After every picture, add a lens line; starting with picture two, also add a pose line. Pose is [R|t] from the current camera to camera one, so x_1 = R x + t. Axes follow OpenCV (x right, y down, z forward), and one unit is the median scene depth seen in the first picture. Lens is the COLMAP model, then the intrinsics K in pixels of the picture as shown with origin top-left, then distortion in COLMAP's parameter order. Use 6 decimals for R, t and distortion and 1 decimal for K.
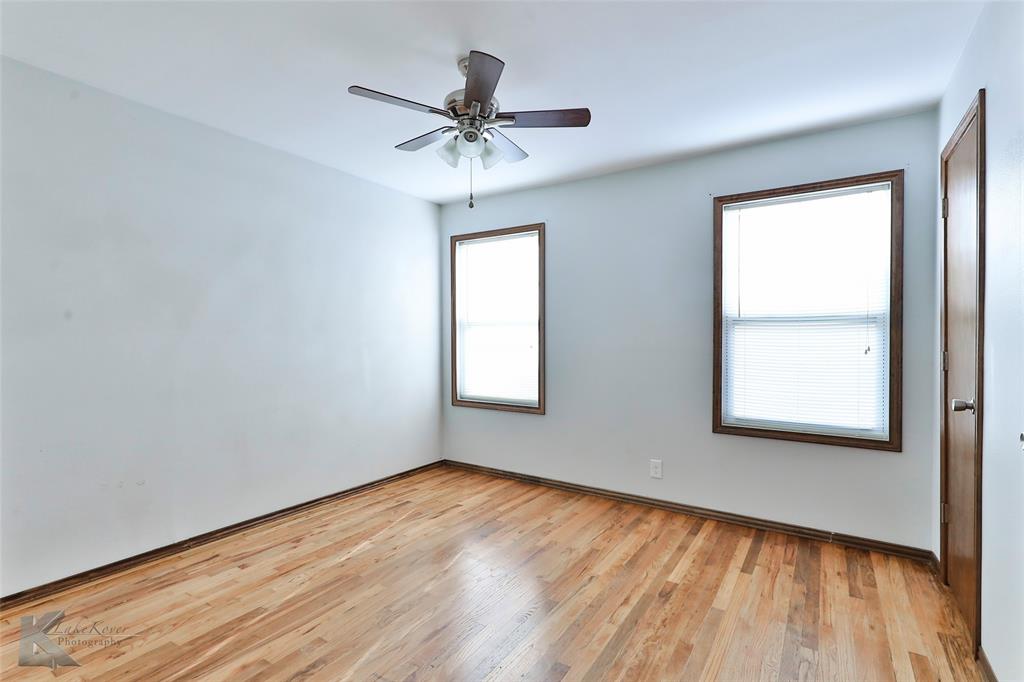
lens RADIAL K [[482.5, 0, 493.4], [0, 482.5, 339.7], [0, 0, 1]] dist [0.018720, -0.011471]
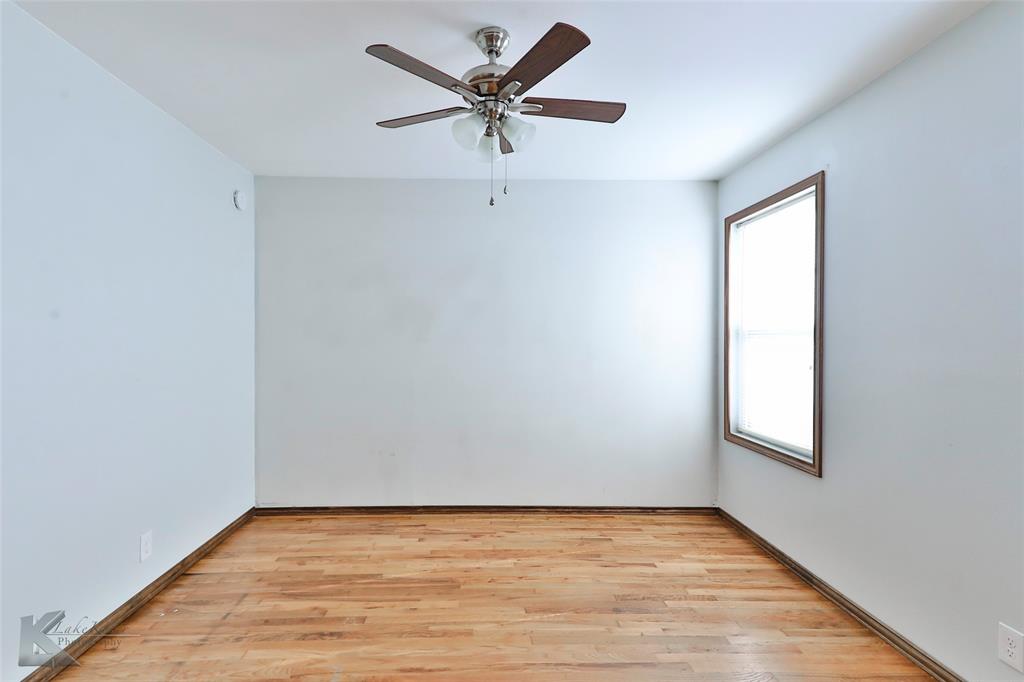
lens RADIAL K [[489.4, 0, 508.6], [0, 489.4, 342.2], [0, 0, 1]] dist [0.023804, -0.010578]
pose [[0.584936, 0.004806, -0.811065, 0.457570], [-0.008108, 0.999967, 0.000078, -0.019915], [0.811039, 0.006530, 0.584956, 0.350051]]
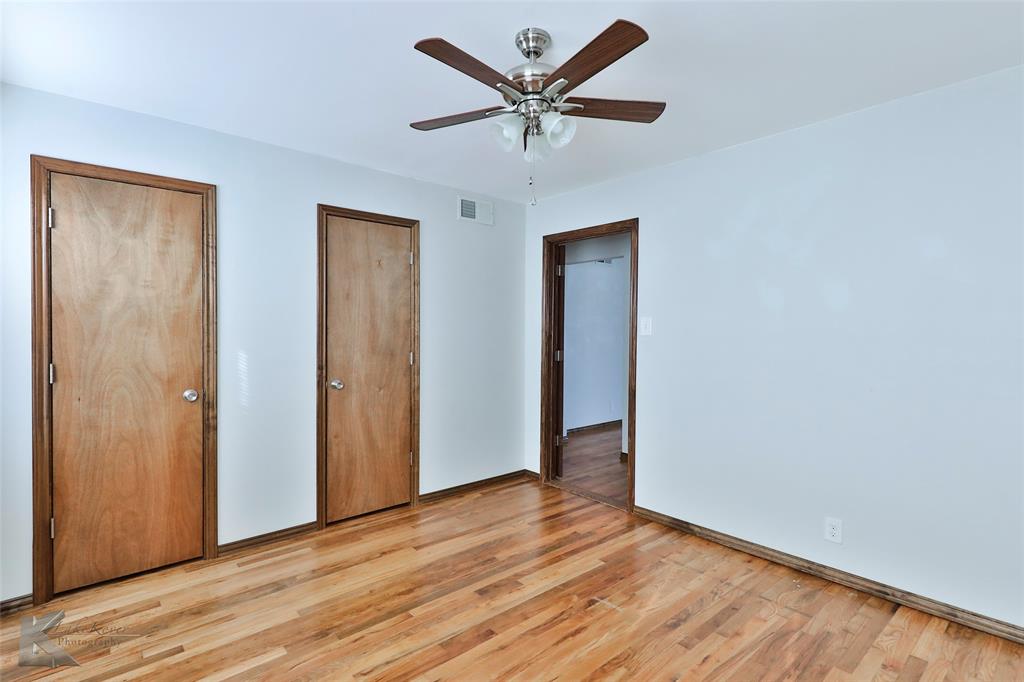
lens RADIAL K [[489.4, 0, 508.6], [0, 489.4, 342.2], [0, 0, 1]] dist [0.023804, -0.010578]
pose [[-0.959799, -0.009911, 0.280514, -0.167736], [-0.000427, 0.999427, 0.033847, -0.040193], [-0.280689, 0.032367, -0.959253, 1.237536]]
